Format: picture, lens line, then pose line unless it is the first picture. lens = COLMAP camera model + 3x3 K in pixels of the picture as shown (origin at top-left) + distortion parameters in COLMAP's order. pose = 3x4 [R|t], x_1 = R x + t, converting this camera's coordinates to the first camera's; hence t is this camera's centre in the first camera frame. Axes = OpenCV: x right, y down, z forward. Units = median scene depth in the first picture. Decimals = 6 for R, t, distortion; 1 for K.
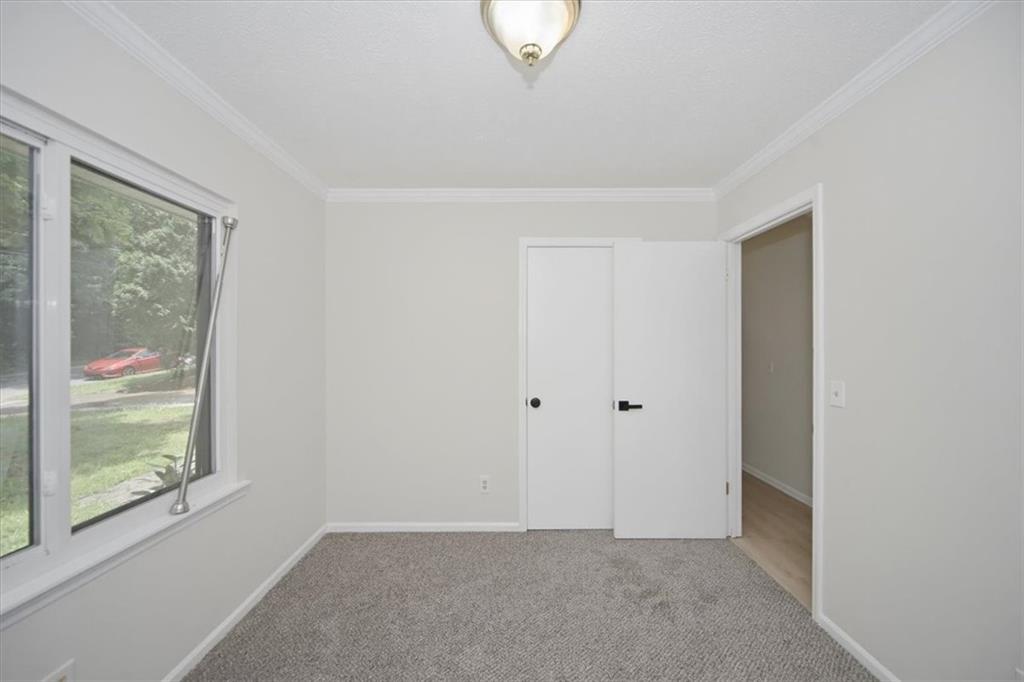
lens RADIAL K [[360.8, 0, 516.2], [0, 360.8, 344.2], [0, 0, 1]] dist [0.000695, 0.000067]
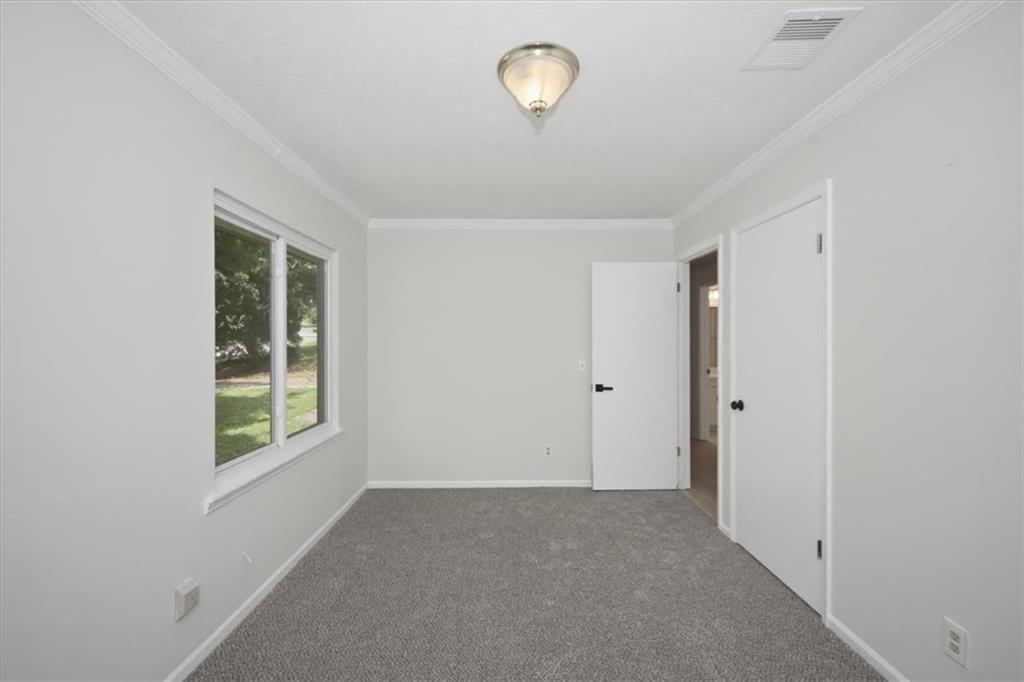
lens RADIAL K [[457.9, 0, 492.0], [0, 457.9, 333.1], [0, 0, 1]] dist [0.279453, 0.000067]
pose [[0.998345, 0.000615, -0.057500, 0.007486], [-0.001442, 0.999896, -0.014330, -0.002767], [0.057485, 0.014389, 0.998243, -0.706999]]
